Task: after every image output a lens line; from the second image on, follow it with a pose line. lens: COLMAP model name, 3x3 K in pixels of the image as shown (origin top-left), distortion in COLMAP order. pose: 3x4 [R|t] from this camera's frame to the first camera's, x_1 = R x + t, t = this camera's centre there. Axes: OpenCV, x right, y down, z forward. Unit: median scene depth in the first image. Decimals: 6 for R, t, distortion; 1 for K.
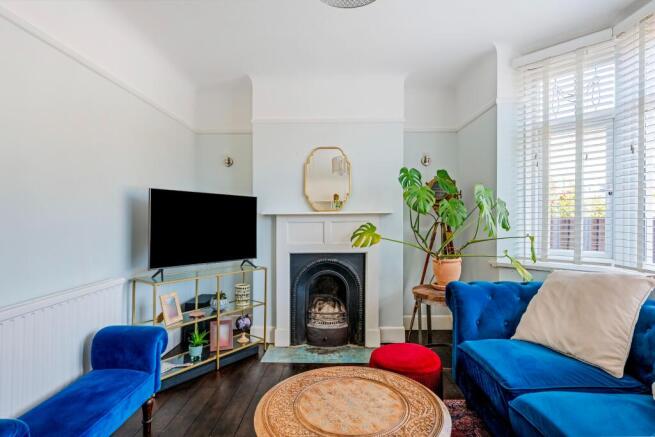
lens RADIAL K [[349.7, 0, 327.6], [0, 349.7, 215.6], [0, 0, 1]] dist [0.011862, -0.000575]
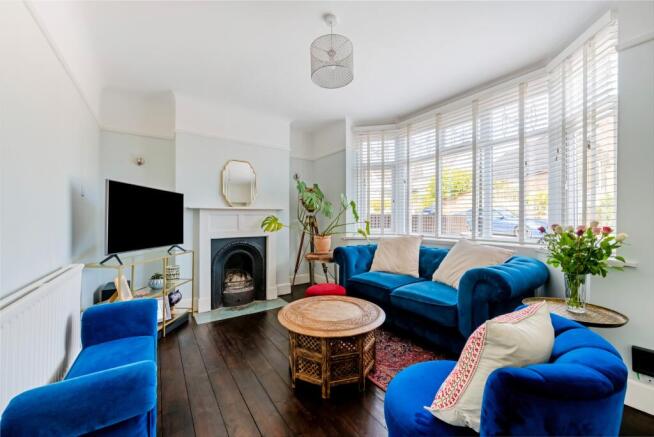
lens RADIAL K [[257.3, 0, 327.6], [0, 257.3, 219.4], [0, 0, 1]] dist [0.002735, 0.000313]
pose [[0.812736, 0.001665, 0.582630, -0.319698], [-0.004664, 0.999982, 0.003648, 0.031473], [-0.582613, -0.005683, 0.812730, -0.022545]]
